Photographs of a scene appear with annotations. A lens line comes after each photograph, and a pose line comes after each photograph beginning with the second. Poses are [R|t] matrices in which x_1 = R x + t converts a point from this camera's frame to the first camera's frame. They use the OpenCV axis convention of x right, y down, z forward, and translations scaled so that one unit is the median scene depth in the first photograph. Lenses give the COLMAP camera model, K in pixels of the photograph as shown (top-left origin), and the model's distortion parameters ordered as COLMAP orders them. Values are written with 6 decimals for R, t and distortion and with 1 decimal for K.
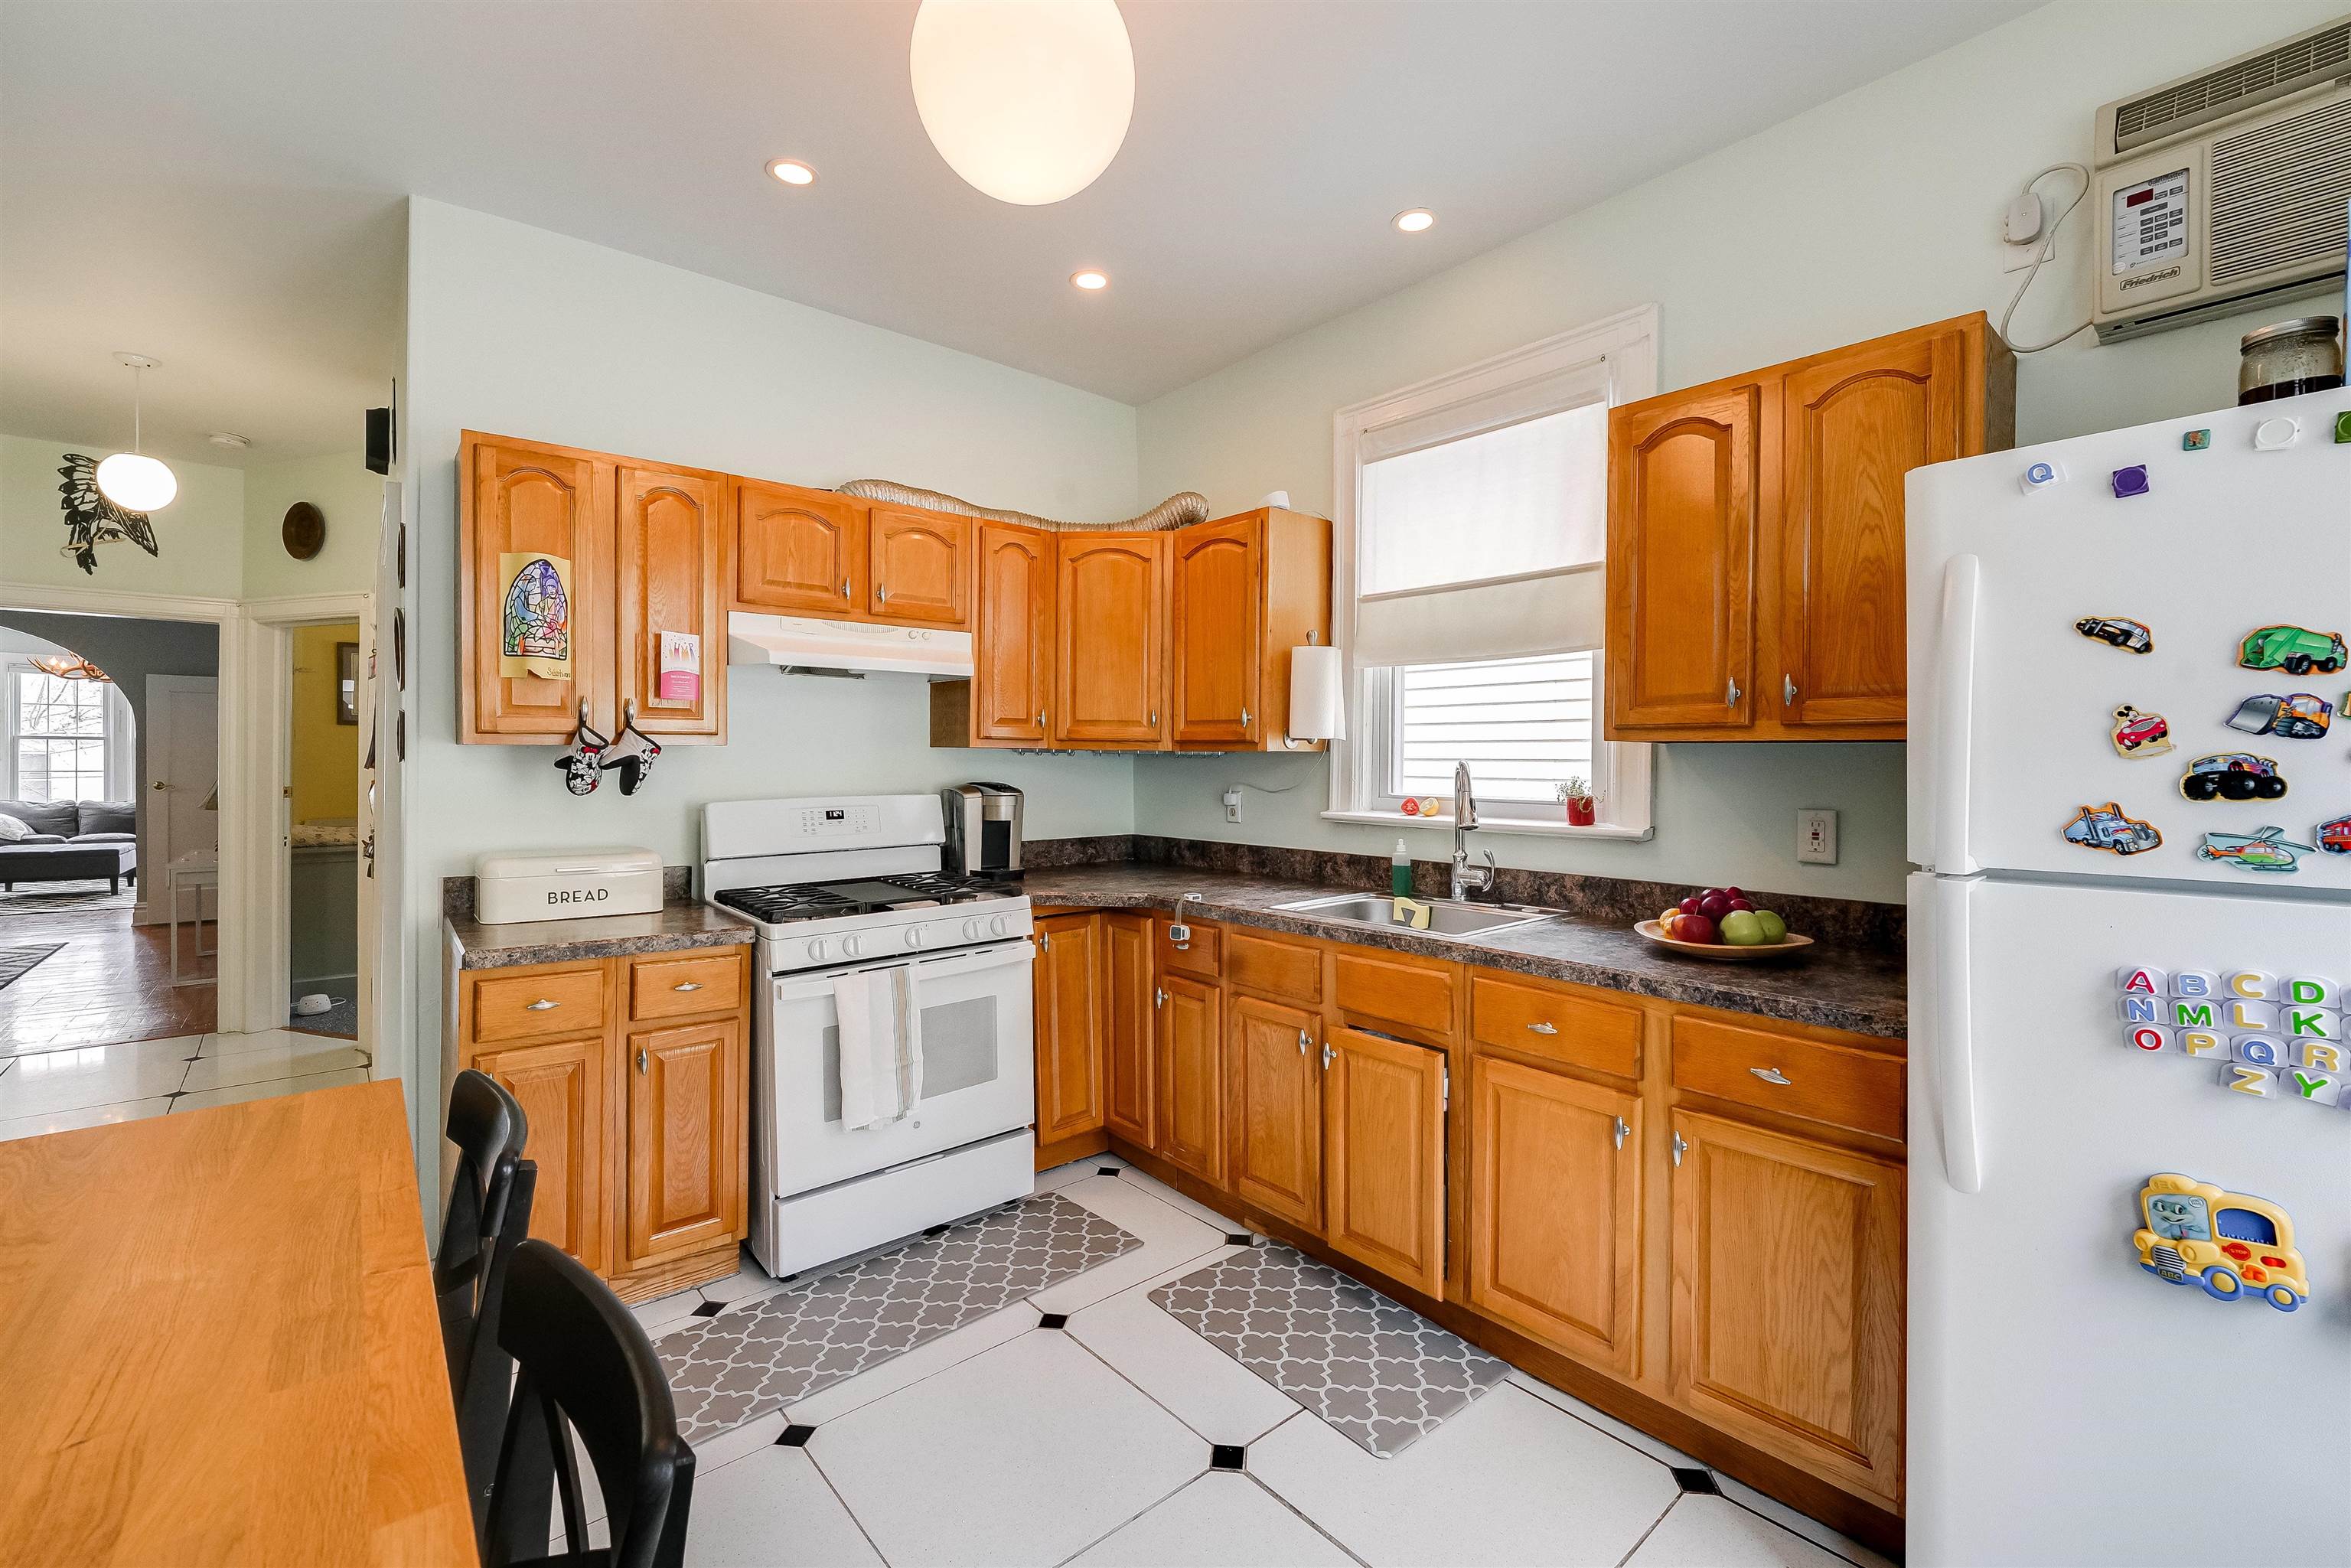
lens RADIAL K [[957.5, 0, 1183.8], [0, 957.5, 743.8], [0, 0, 1]] dist [-0.015224, 0.000518]
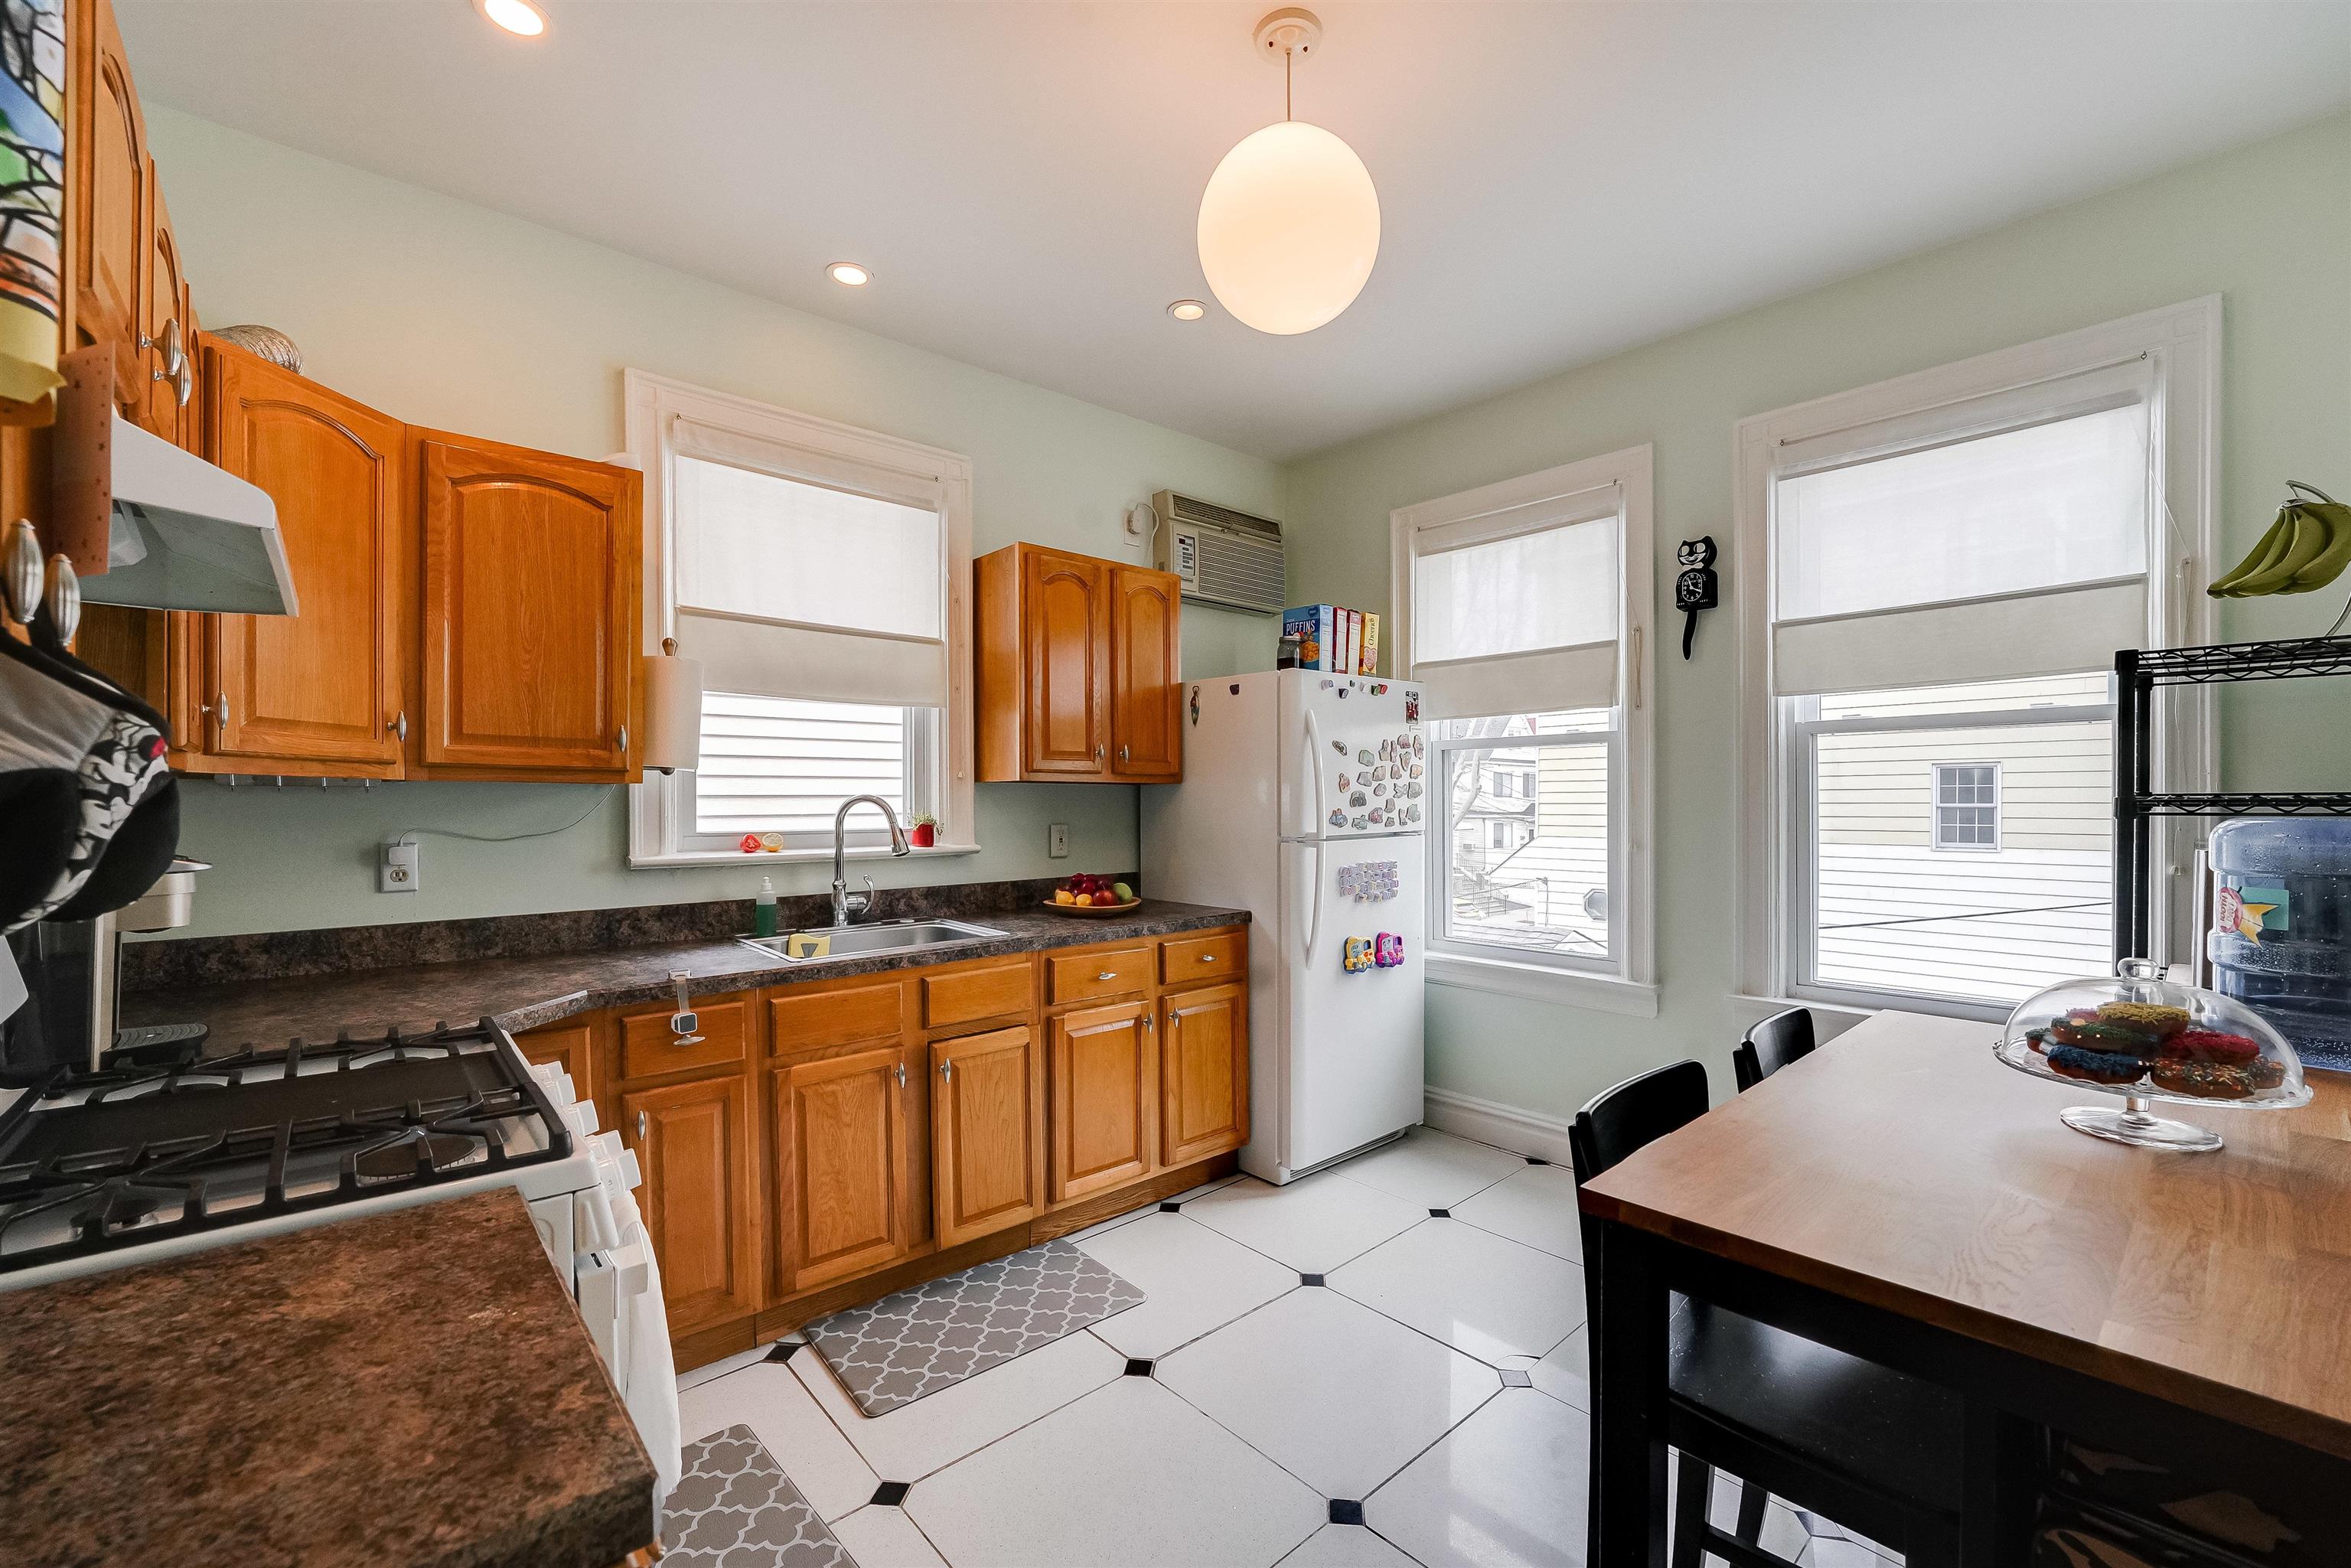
lens RADIAL K [[943.8, 0, 1171.8], [0, 943.8, 781.4], [0, 0, 1]] dist [-0.009381, 0.000077]
pose [[0.013193, 0.011792, 0.999843, -0.840475], [-0.014648, 0.999825, -0.011598, 0.010316], [-0.999806, -0.014493, 0.013364, 0.686559]]
